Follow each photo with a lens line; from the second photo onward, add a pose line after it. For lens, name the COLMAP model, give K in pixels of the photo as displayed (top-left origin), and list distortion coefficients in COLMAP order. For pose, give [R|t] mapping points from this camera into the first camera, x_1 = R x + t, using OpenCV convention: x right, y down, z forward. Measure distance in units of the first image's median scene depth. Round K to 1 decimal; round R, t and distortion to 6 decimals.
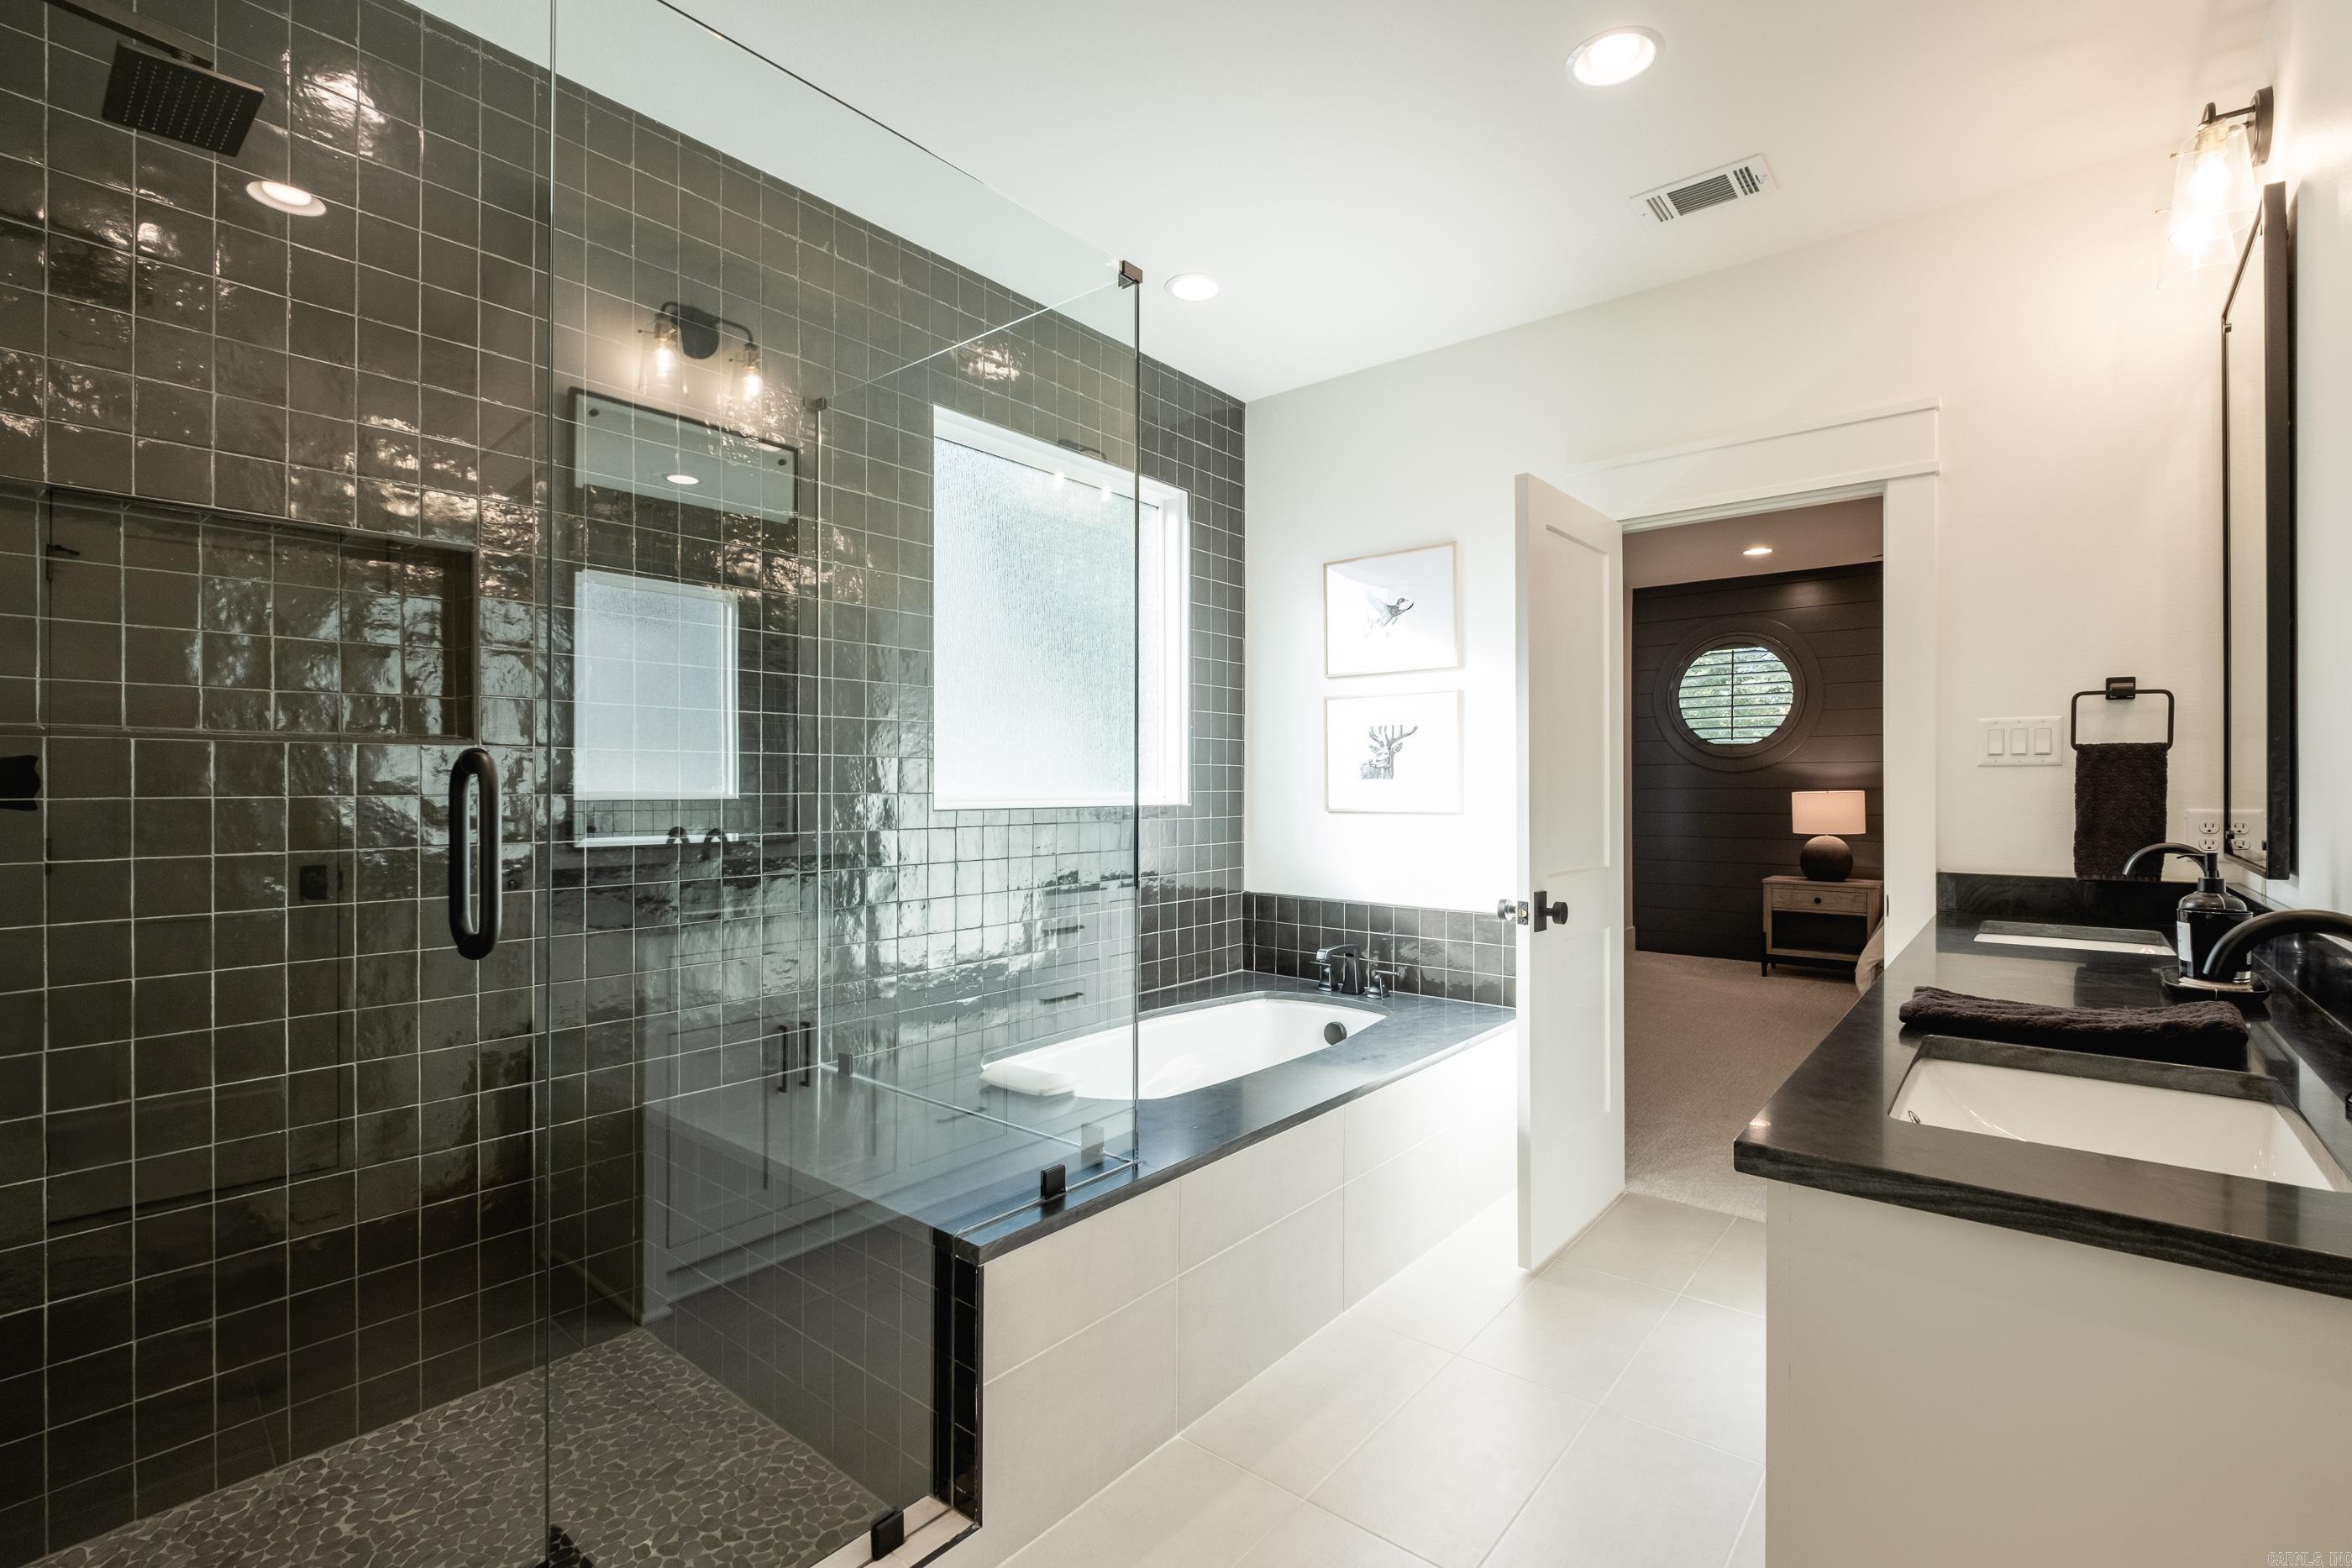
lens RADIAL K [[1058.7, 0, 1171.4], [0, 1058.7, 828.6], [0, 0, 1]] dist [-0.002252, 0.000201]
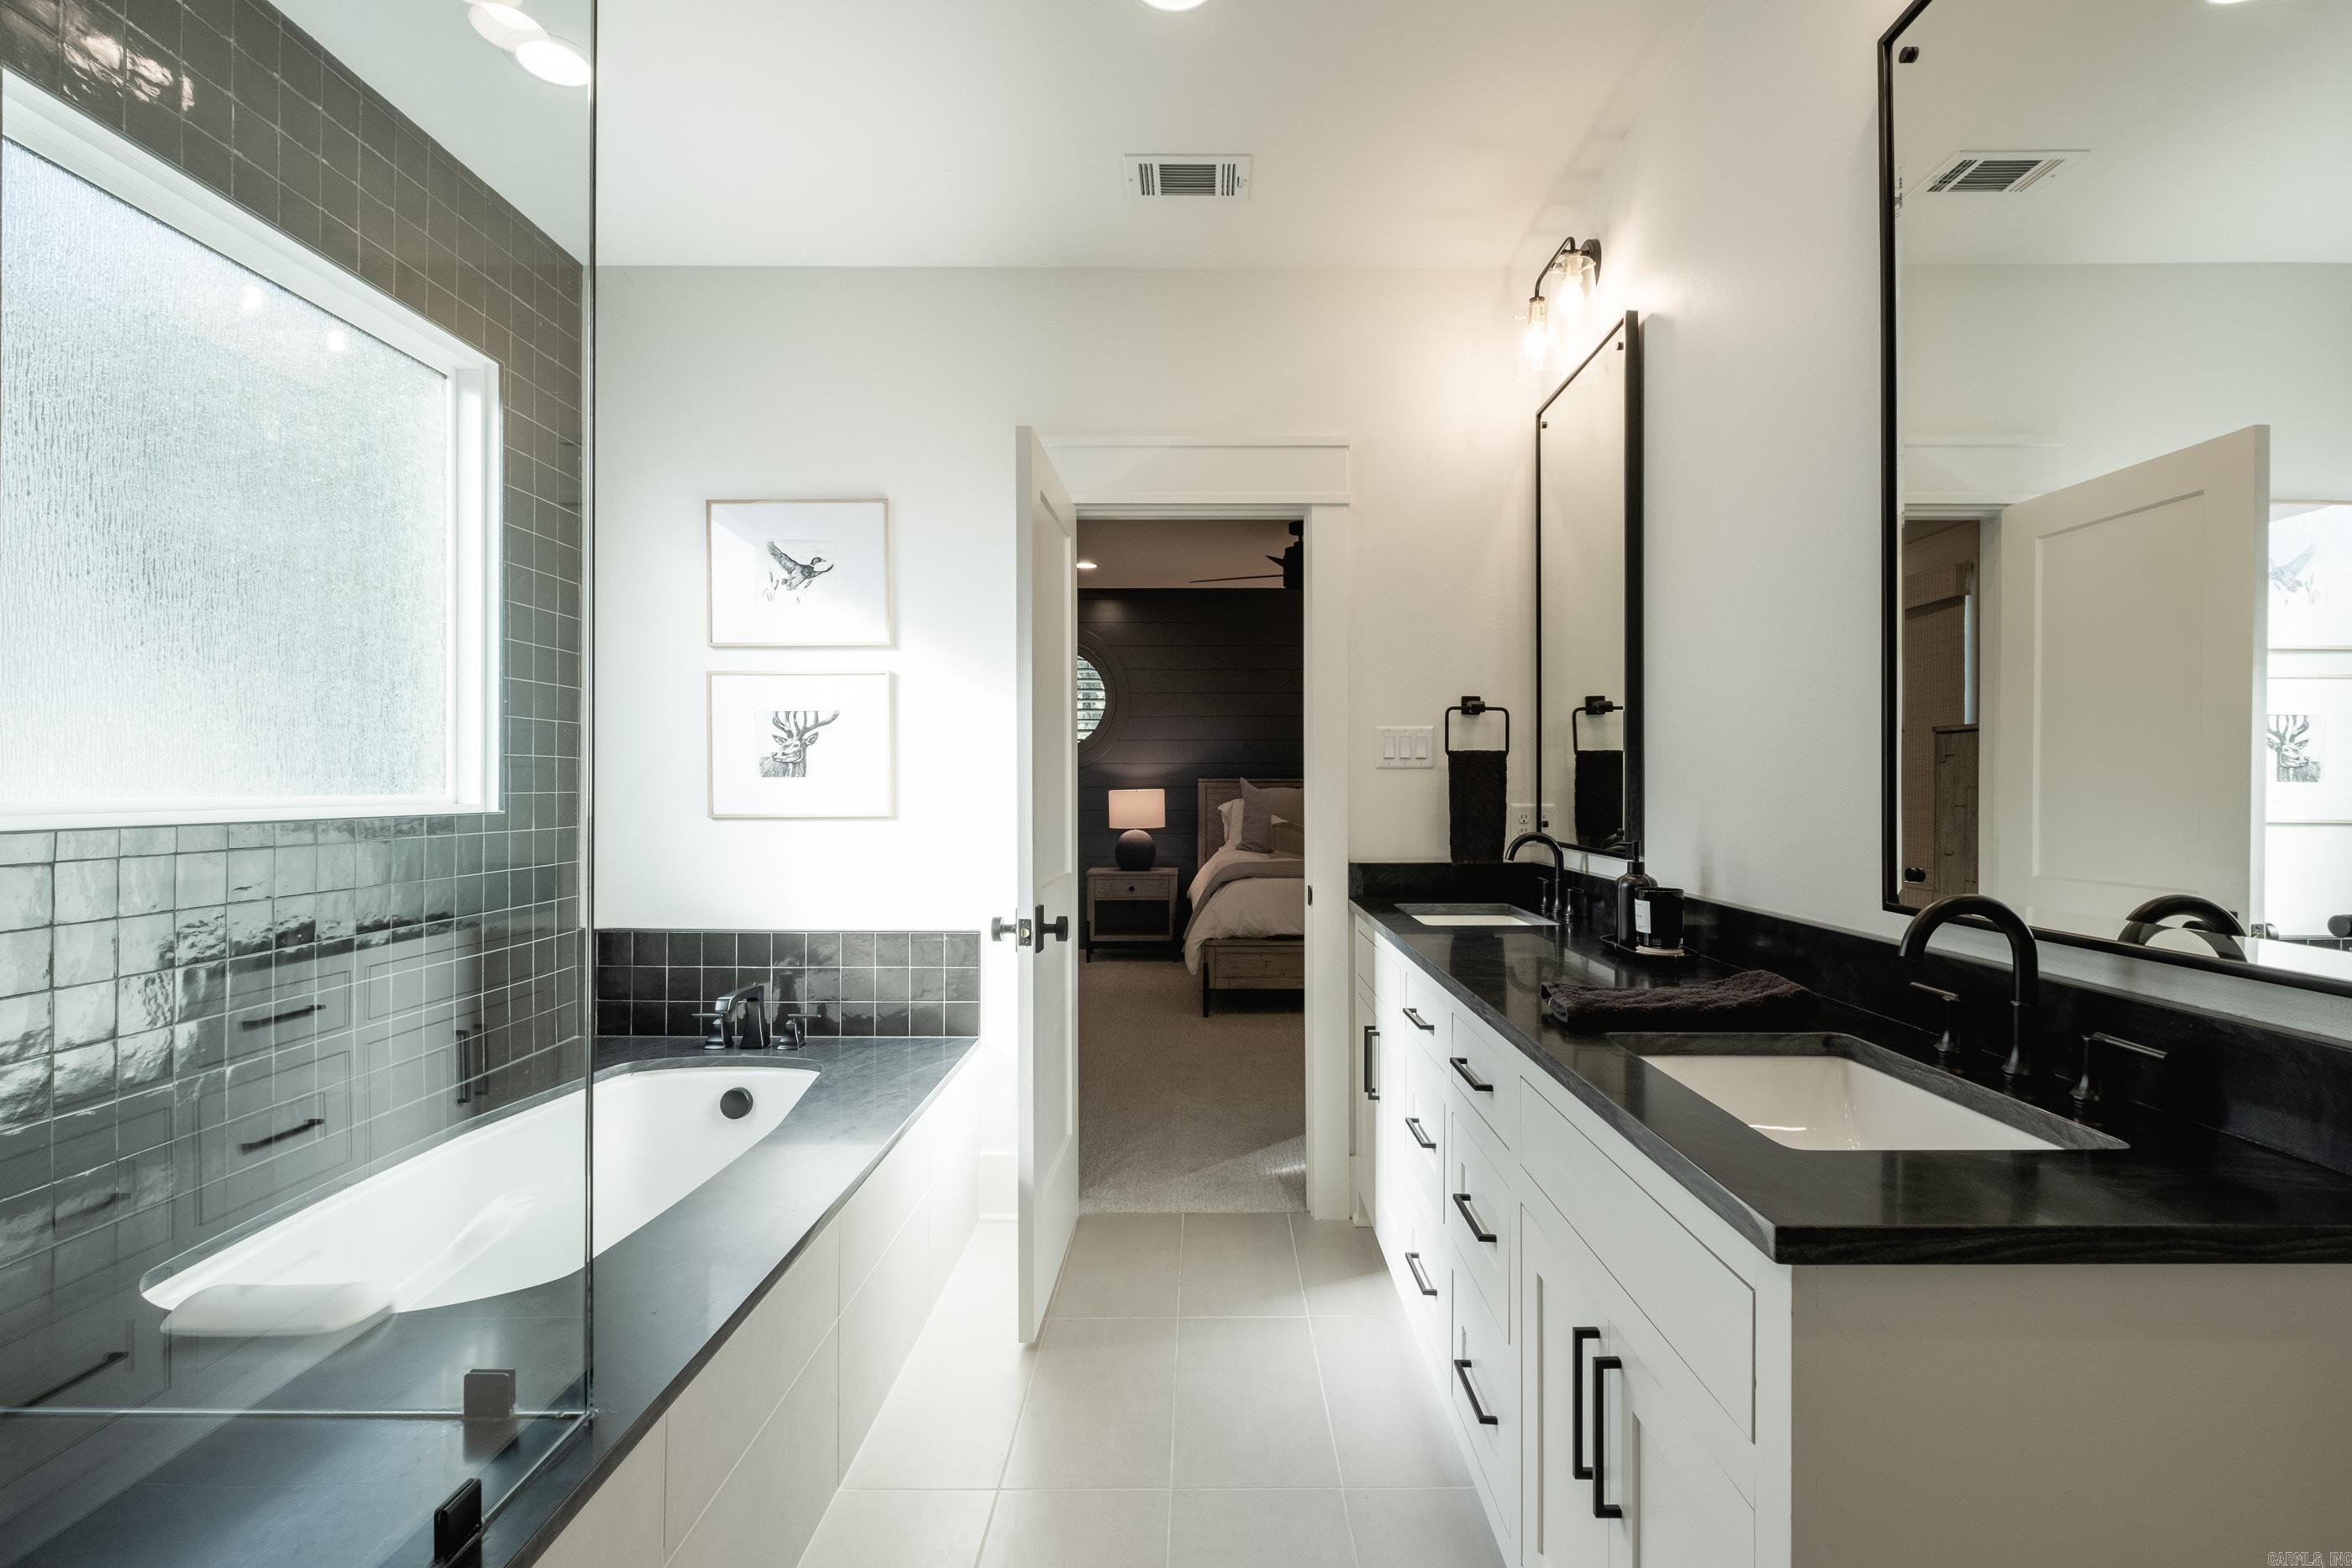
lens RADIAL K [[1058.7, 0, 1171.4], [0, 1058.7, 828.6], [0, 0, 1]] dist [-0.002252, 0.000201]
pose [[0.768066, -0.026389, 0.639827, -0.098600], [0.025451, 0.999619, 0.010677, -0.008950], [-0.639865, 0.008084, 0.768445, 0.196699]]
